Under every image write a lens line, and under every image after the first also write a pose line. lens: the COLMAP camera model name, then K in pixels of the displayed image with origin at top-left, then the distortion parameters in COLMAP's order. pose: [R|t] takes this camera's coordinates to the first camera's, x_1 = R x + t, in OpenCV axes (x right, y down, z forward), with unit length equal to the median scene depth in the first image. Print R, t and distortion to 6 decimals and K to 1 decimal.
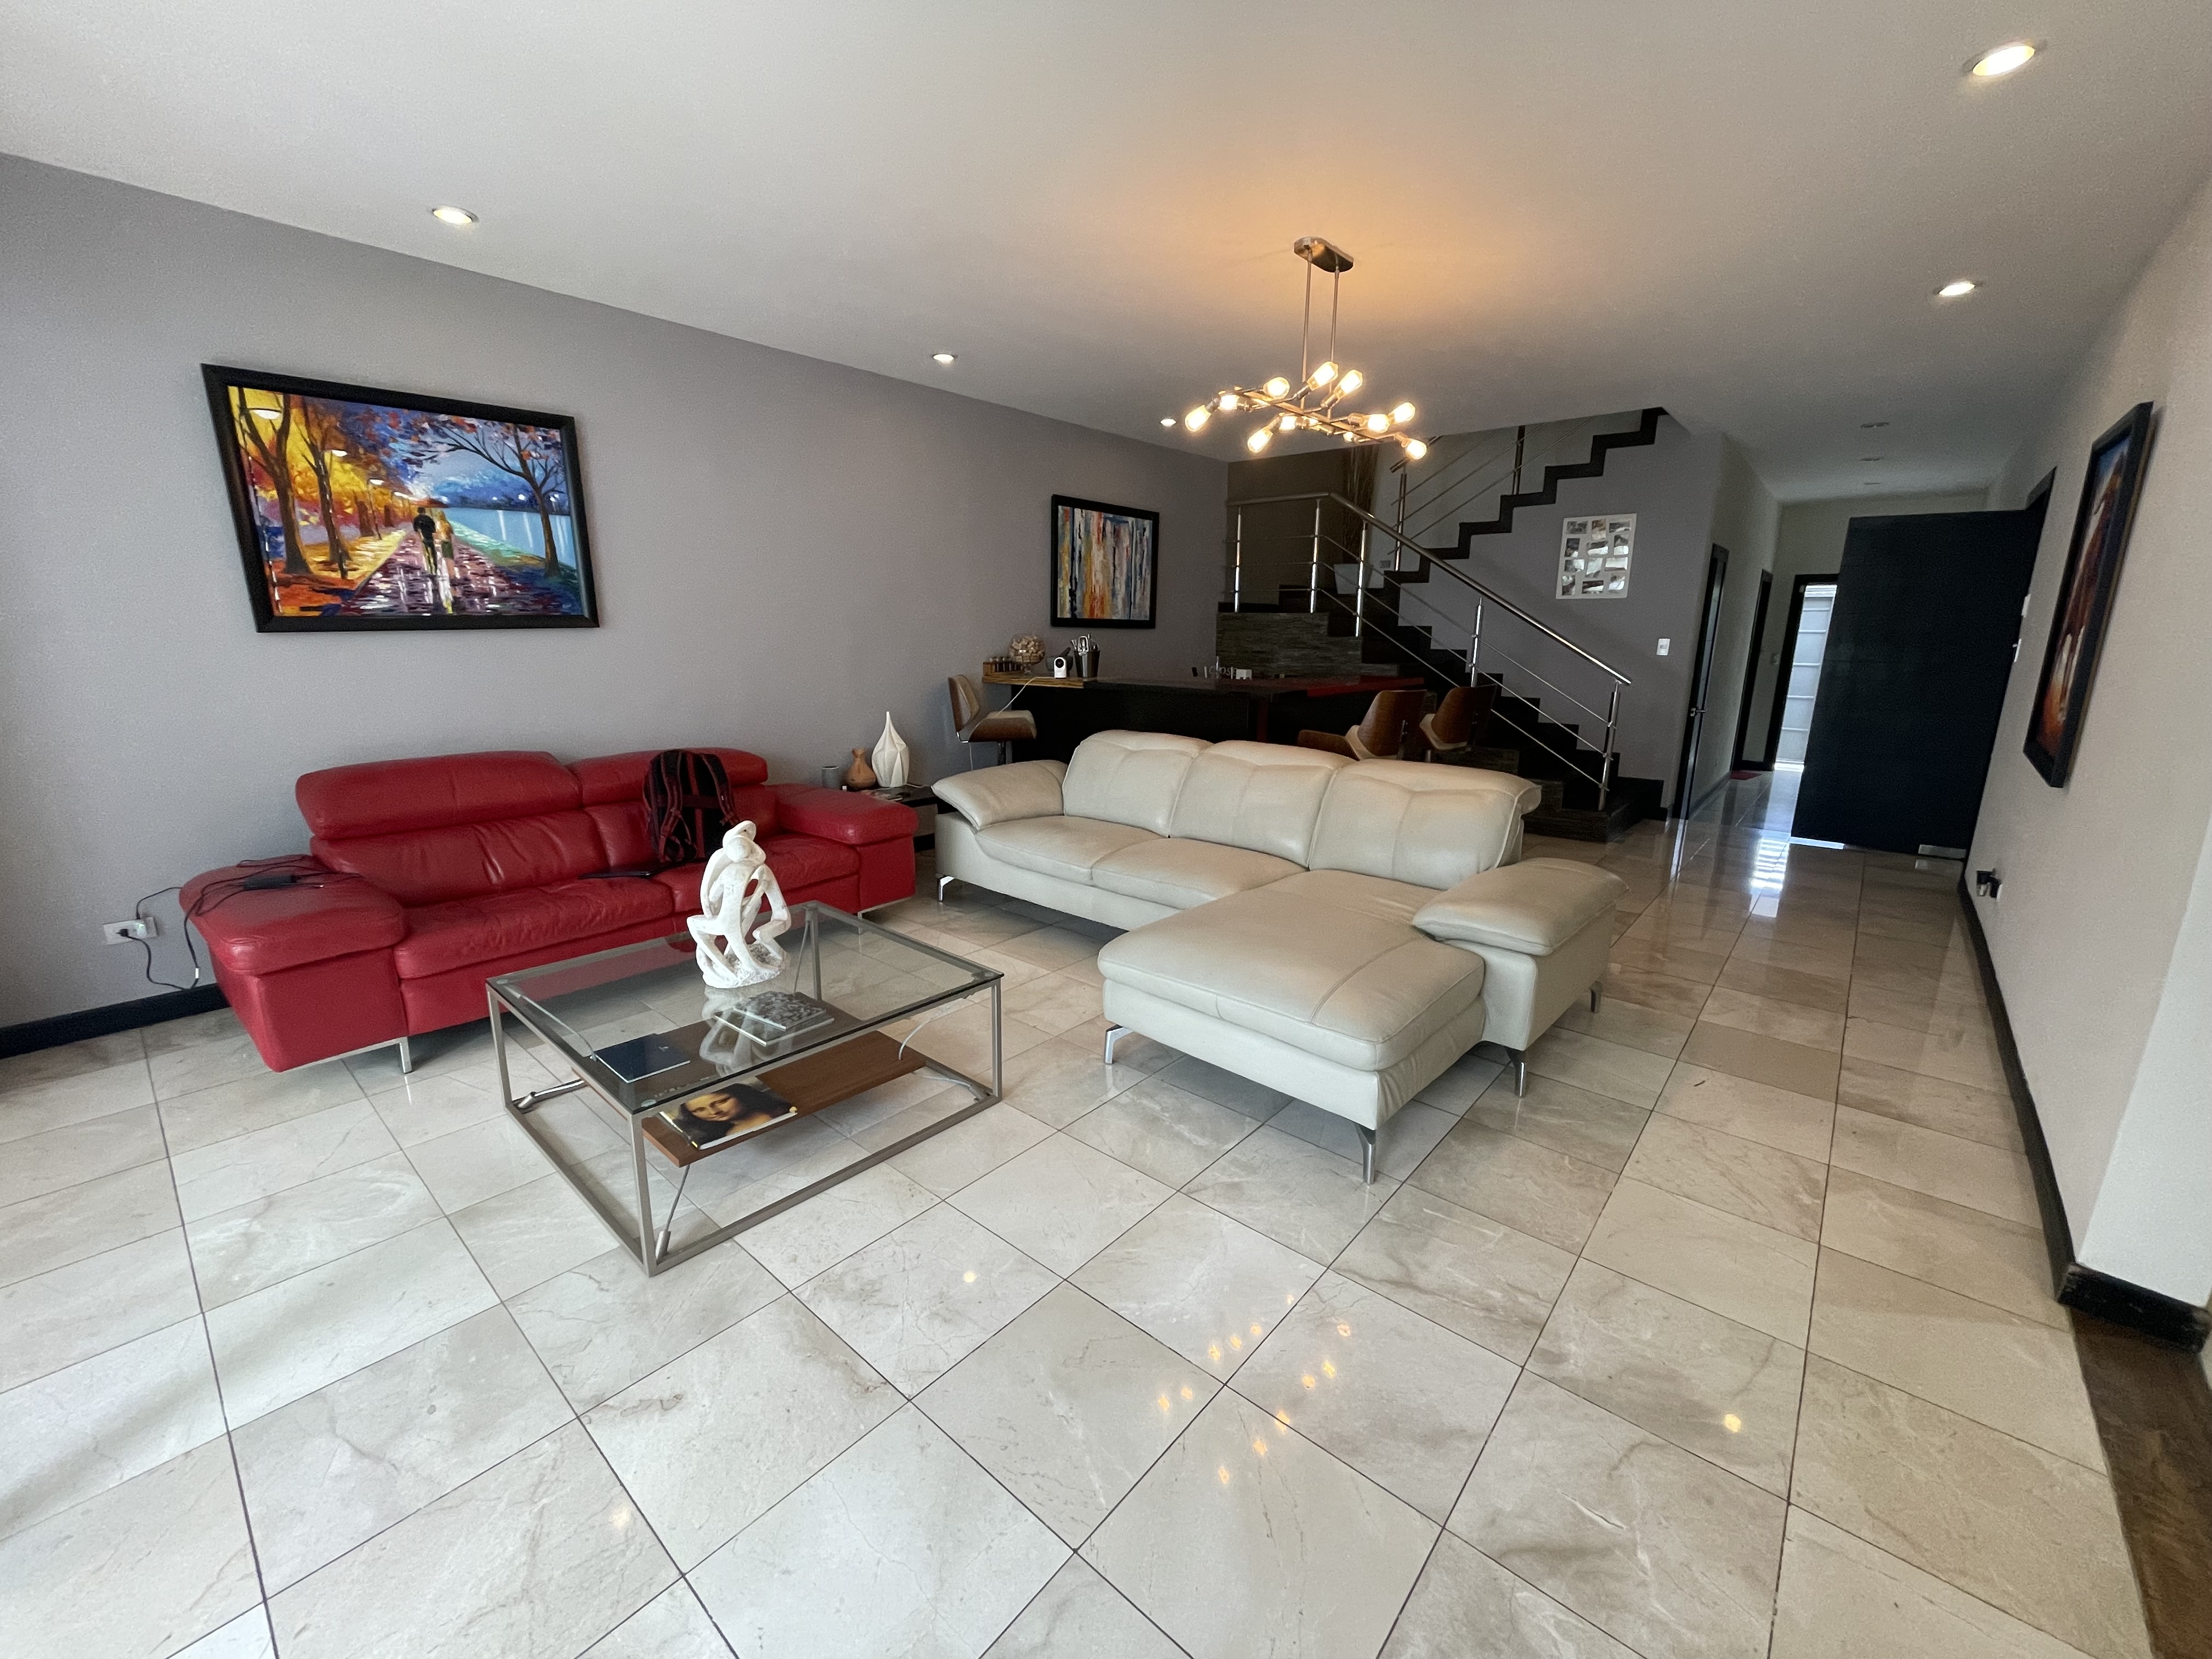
lens RADIAL K [[888.6, 0, 1114.4], [0, 888.6, 829.2], [0, 0, 1]] dist [-0.006098, 0.000332]
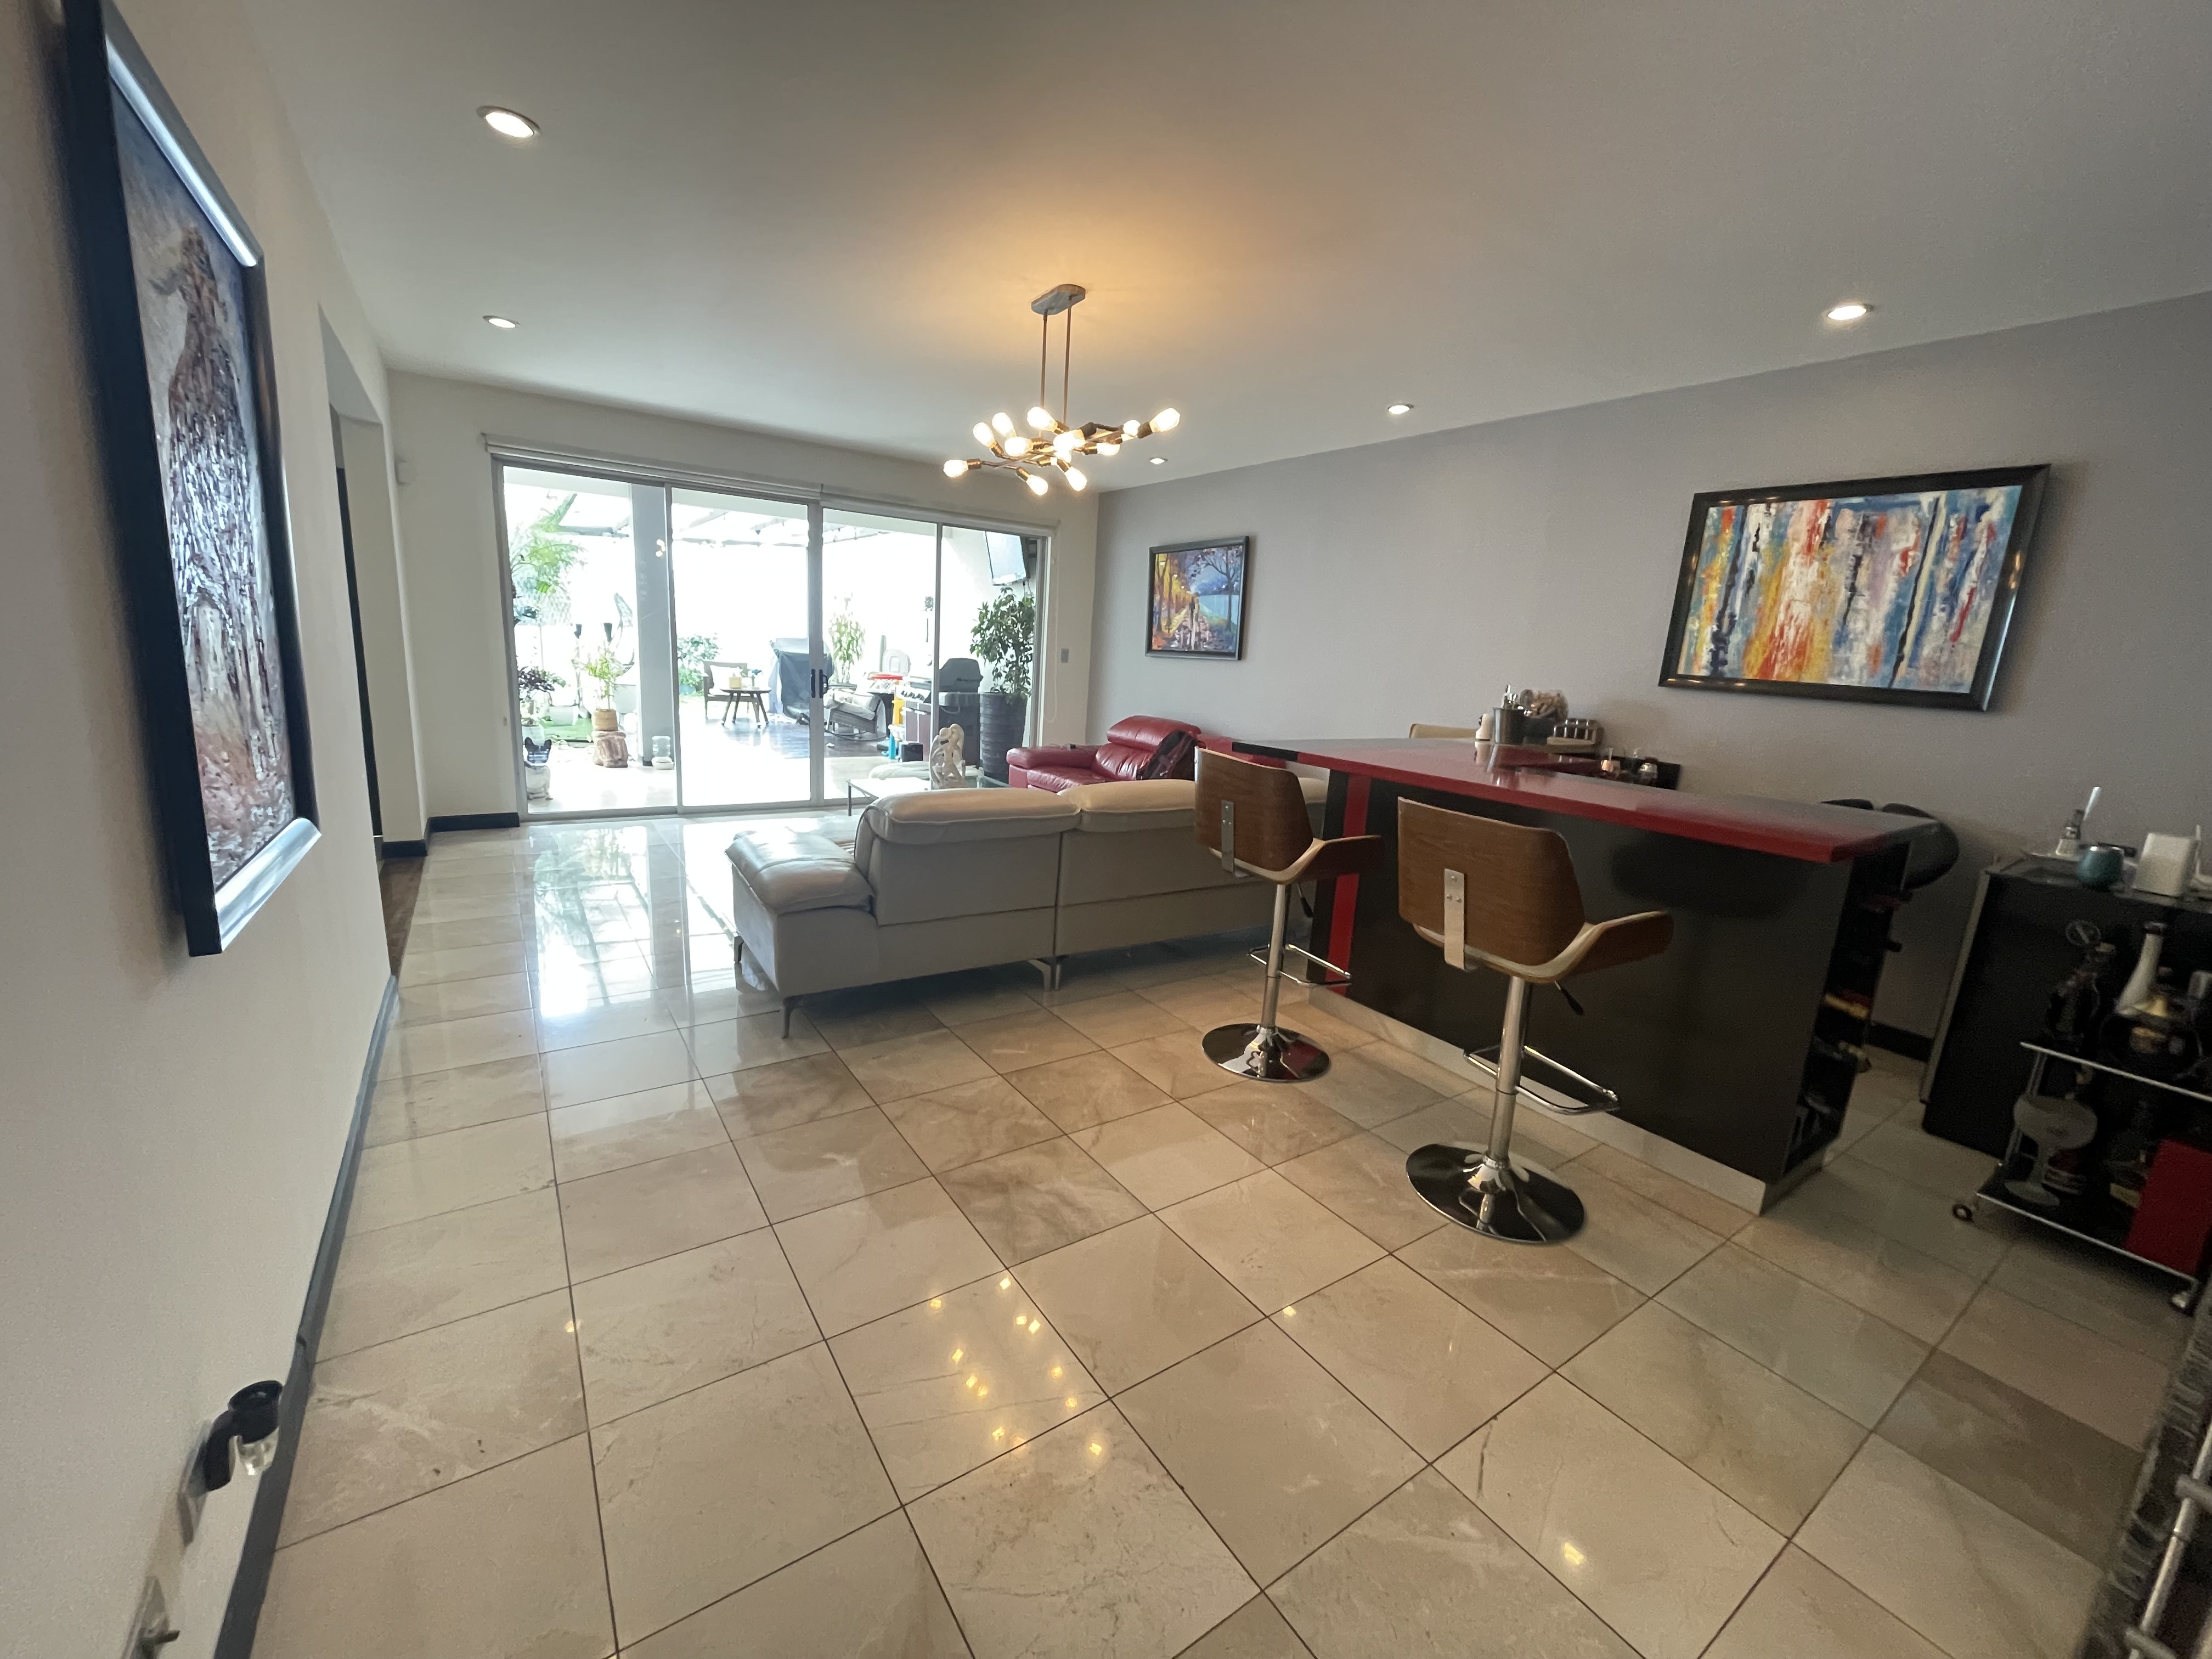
lens RADIAL K [[888.6, 0, 1104.7], [0, 888.6, 827.3], [0, 0, 1]] dist [-0.006098, 0.000332]
pose [[-0.265597, 0.168058, -0.949323, 0.673062], [-0.277289, 0.929765, 0.242174, -0.164134], [0.923347, 0.327558, -0.200342, 0.734351]]
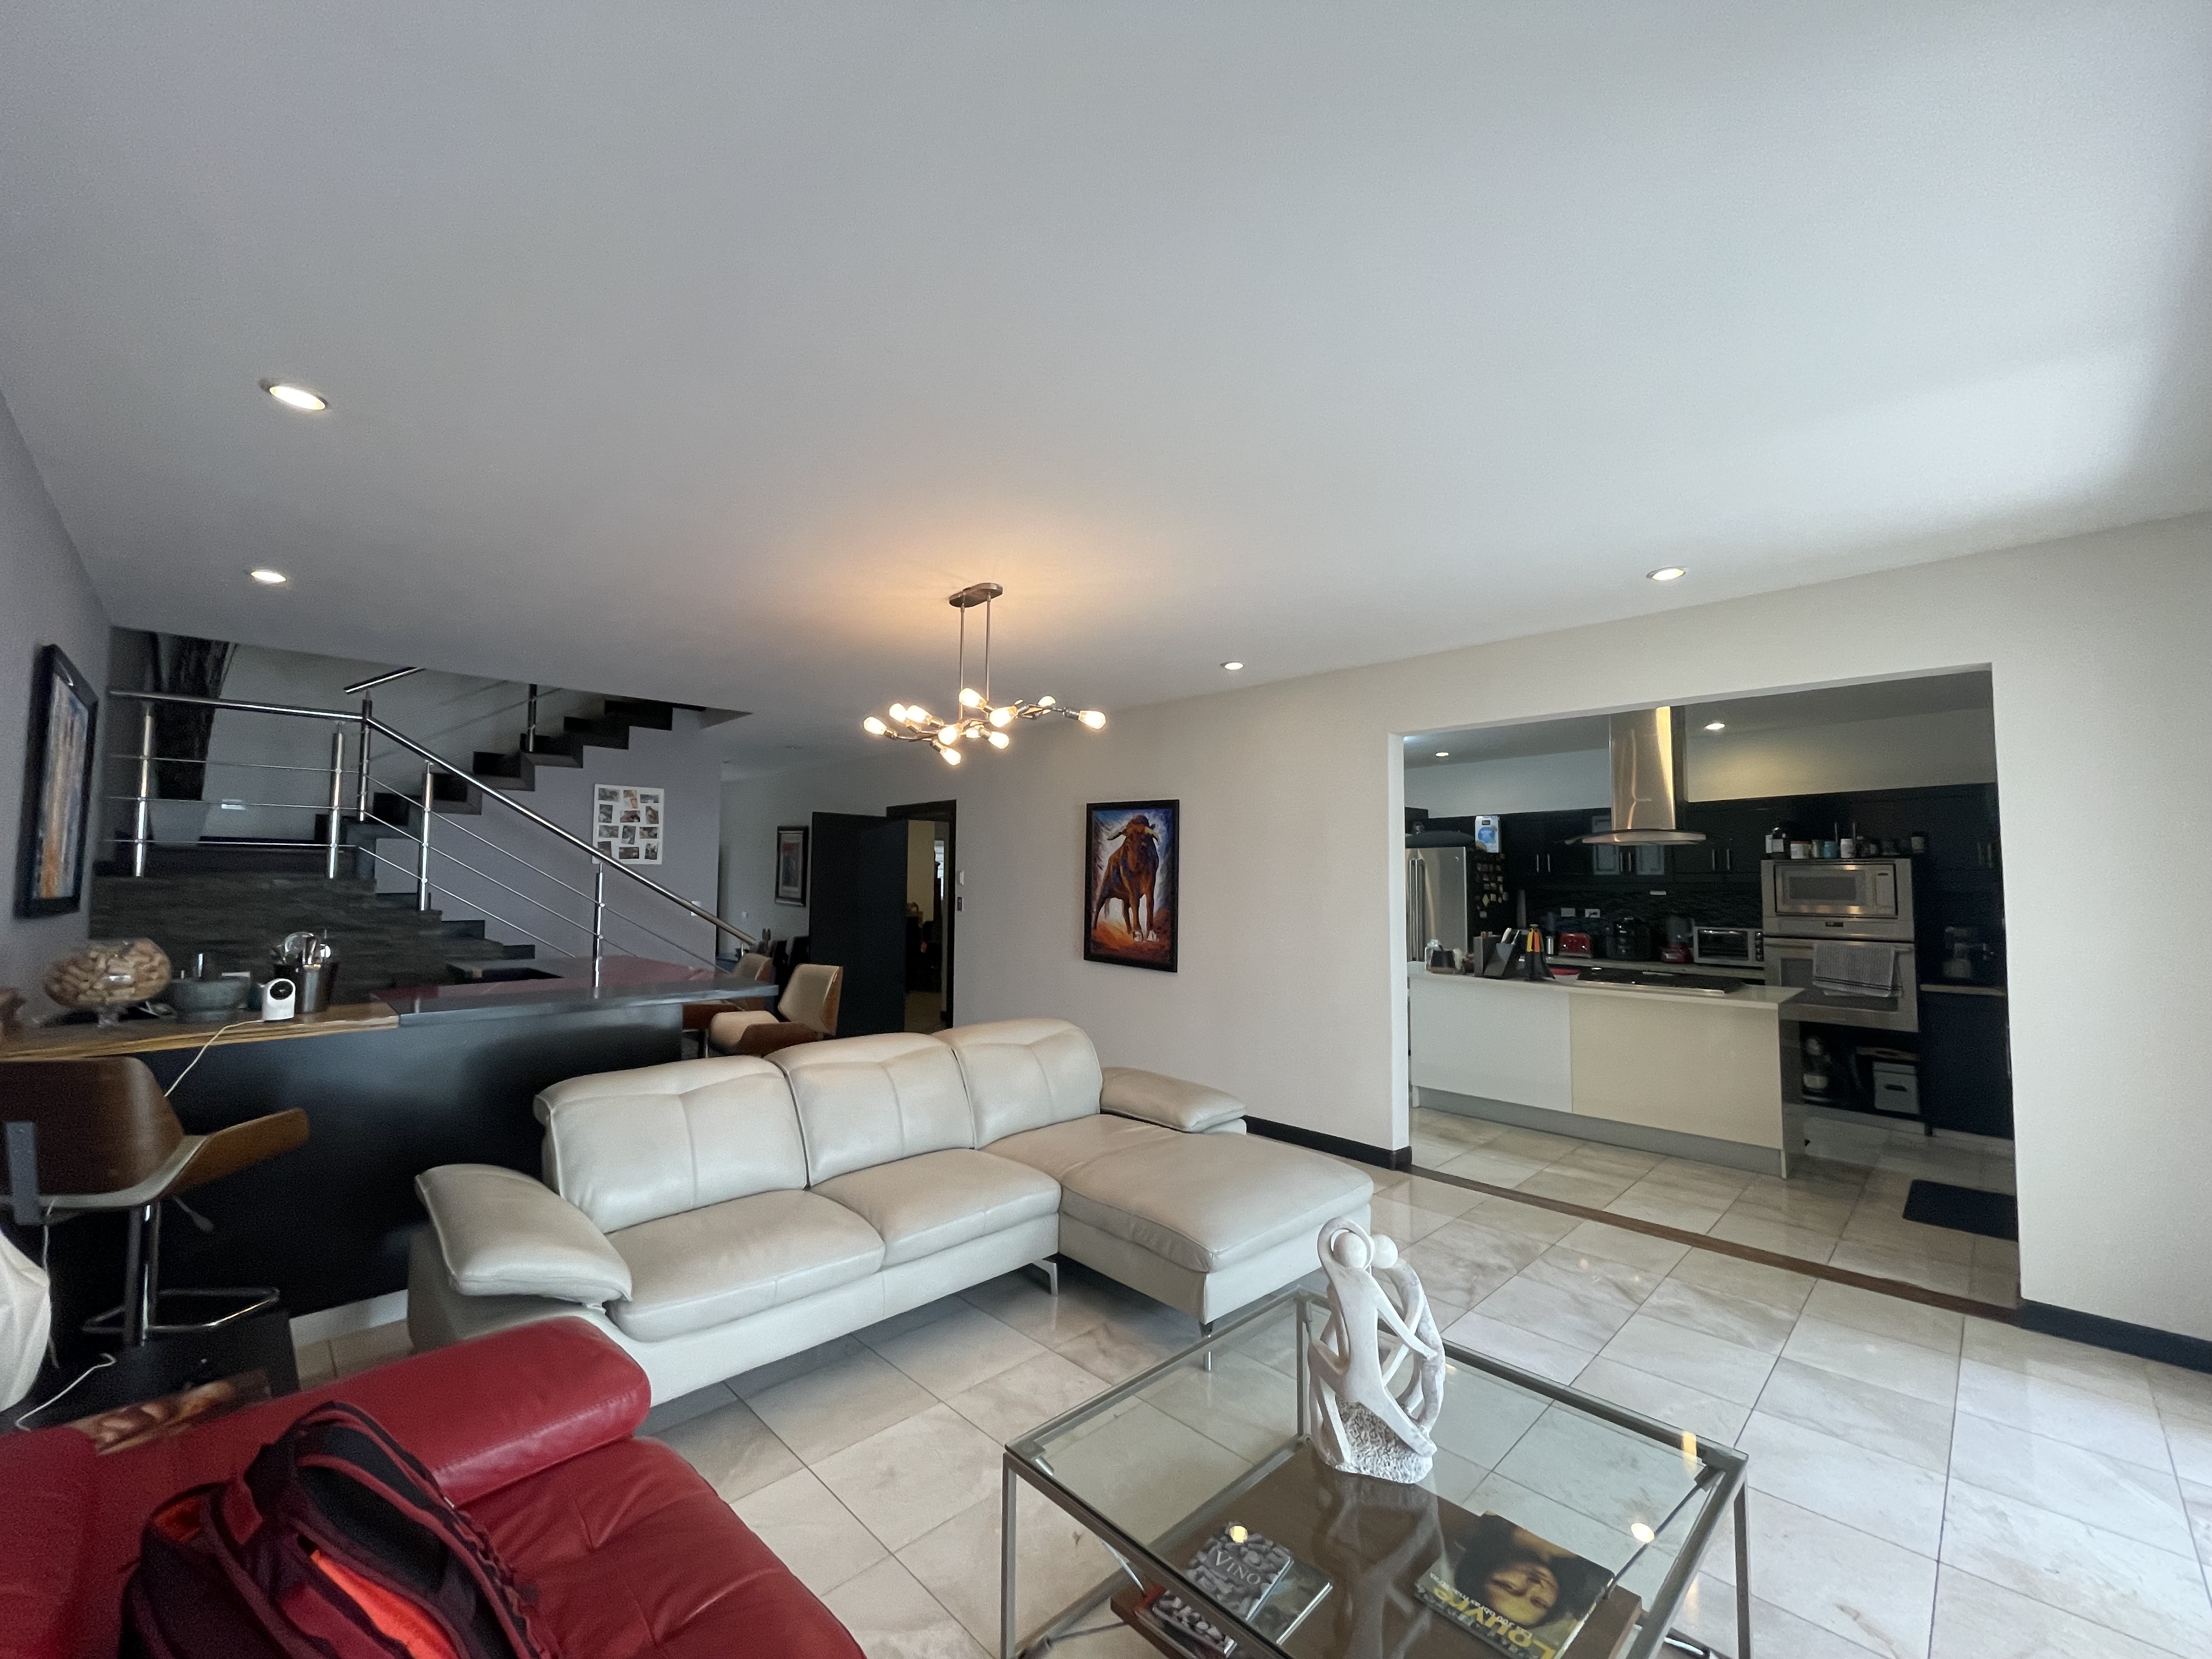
lens RADIAL K [[888.6, 0, 1098.5], [0, 888.6, 820.7], [0, 0, 1]] dist [-0.006098, 0.000332]
pose [[0.094193, 0.057257, 0.993906, -0.441281], [0.219987, 0.972469, -0.076870, -0.116600], [-0.970945, 0.225887, 0.079004, 0.402017]]
